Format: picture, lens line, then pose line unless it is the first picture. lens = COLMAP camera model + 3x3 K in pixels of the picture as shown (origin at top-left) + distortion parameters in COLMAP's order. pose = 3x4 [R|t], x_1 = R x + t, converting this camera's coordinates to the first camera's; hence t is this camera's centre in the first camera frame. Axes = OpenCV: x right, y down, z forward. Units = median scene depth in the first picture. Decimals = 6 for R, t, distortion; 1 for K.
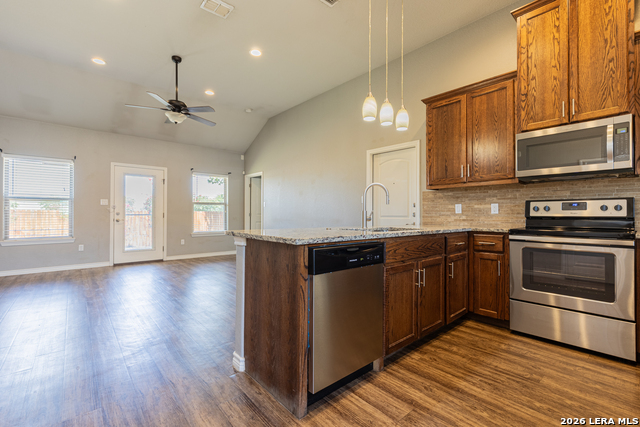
lens RADIAL K [[285.6, 0, 321.5], [0, 285.6, 211.3], [0, 0, 1]] dist [0.001299, 0.000578]
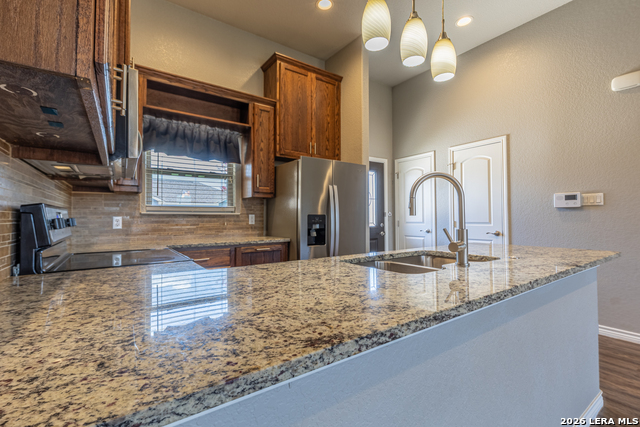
lens RADIAL K [[285.6, 0, 320.0], [0, 285.6, 213.1], [0, 0, 1]] dist [0.001299, 0.000578]
pose [[-0.993467, 0.004355, 0.114033, 0.260719], [0.001036, 0.999574, -0.029153, -0.010013], [-0.114111, -0.028845, -0.993049, 1.124773]]
